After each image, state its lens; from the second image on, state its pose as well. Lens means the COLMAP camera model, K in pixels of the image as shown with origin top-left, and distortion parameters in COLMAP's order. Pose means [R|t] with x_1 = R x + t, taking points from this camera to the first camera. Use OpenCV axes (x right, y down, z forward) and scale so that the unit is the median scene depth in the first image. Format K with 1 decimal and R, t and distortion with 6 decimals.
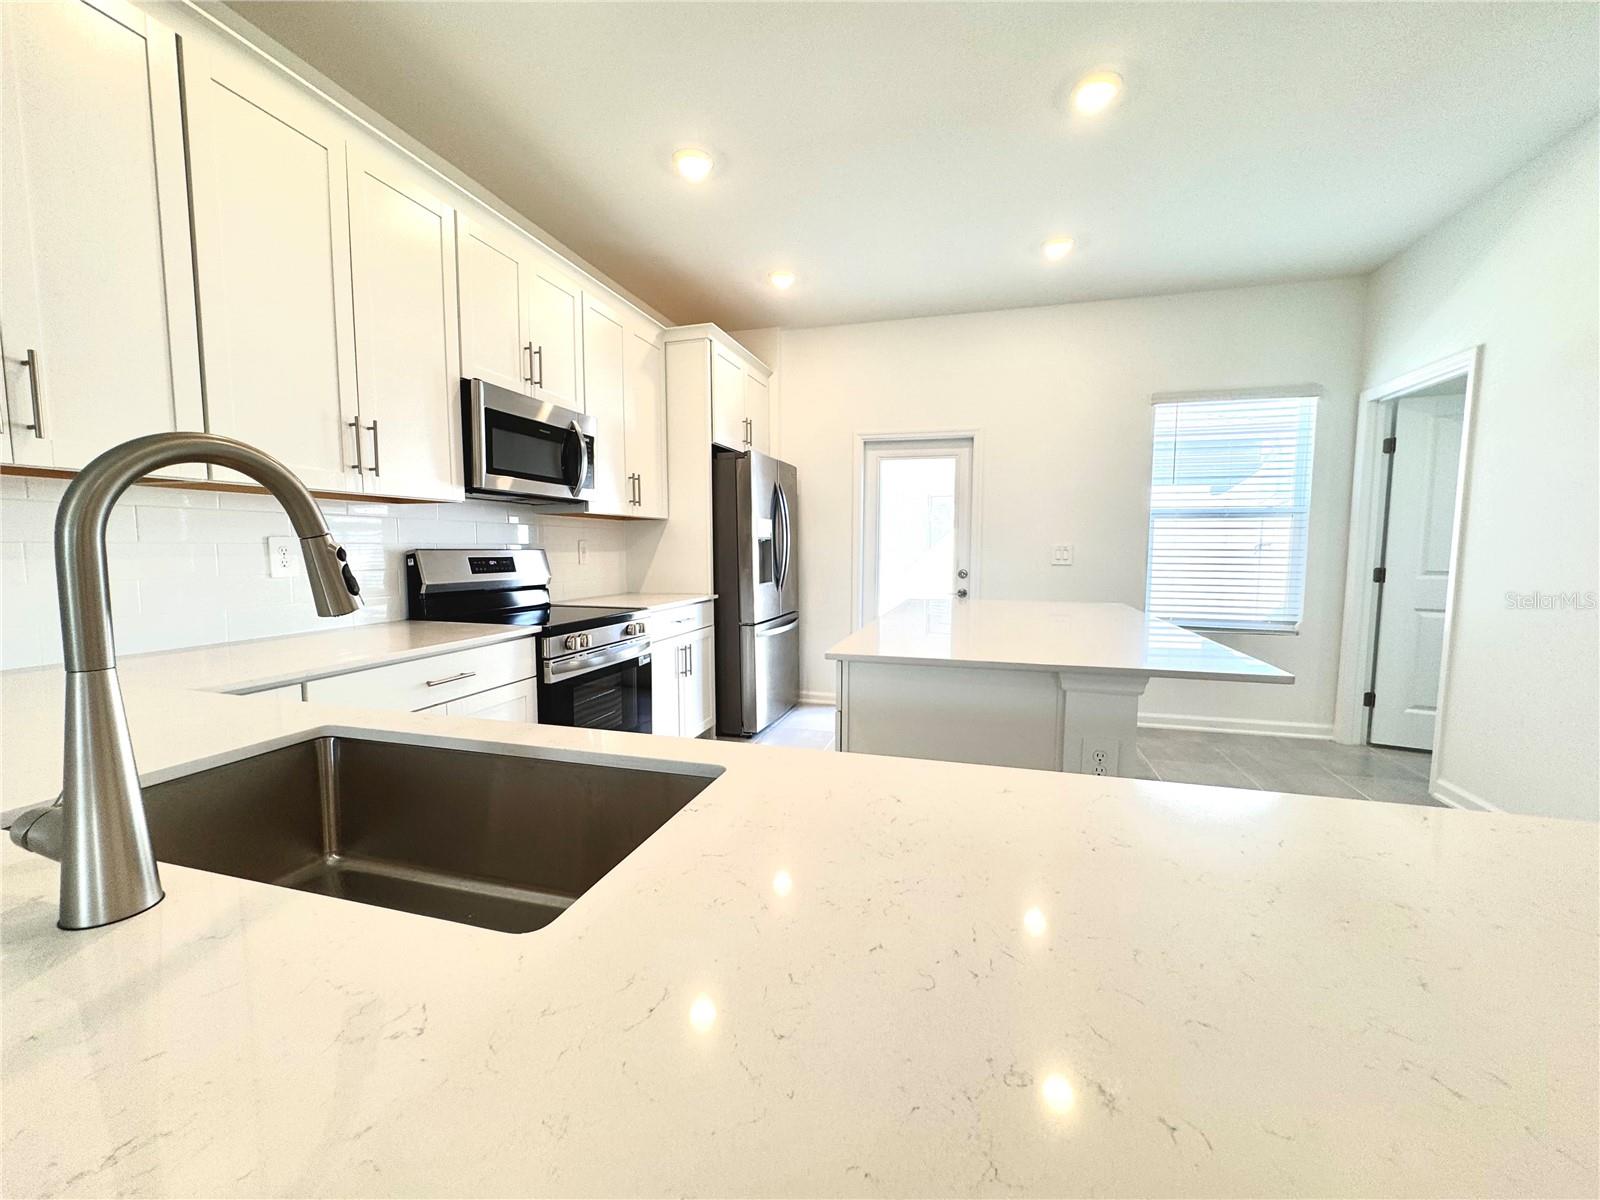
lens RADIAL K [[645.9, 0, 800.7], [0, 645.9, 603.8], [0, 0, 1]] dist [0.001049, -0.000456]
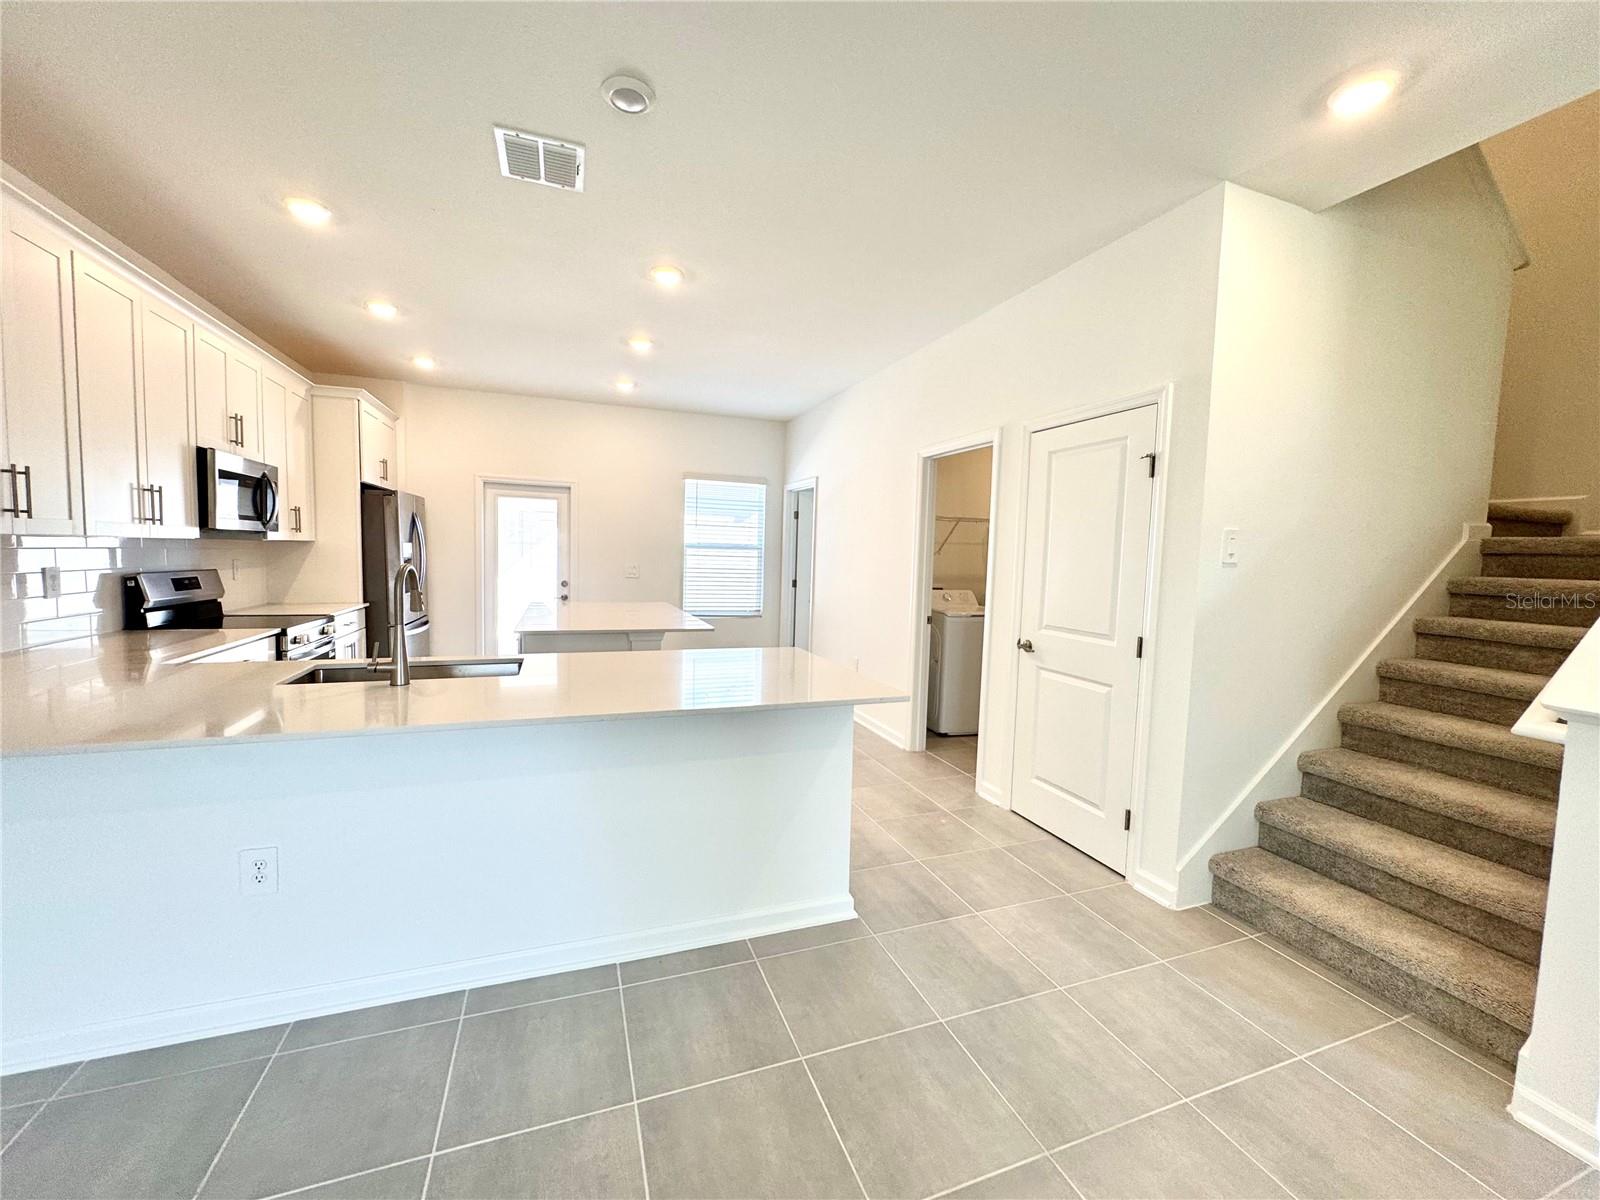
lens RADIAL K [[645.9, 0, 794.6], [0, 645.9, 596.0], [0, 0, 1]] dist [0.001049, -0.000456]
pose [[0.811974, -0.019997, 0.583351, -0.188139], [0.028148, 0.999592, -0.004914, 0.001427], [-0.583015, 0.020410, 0.812205, -0.494188]]
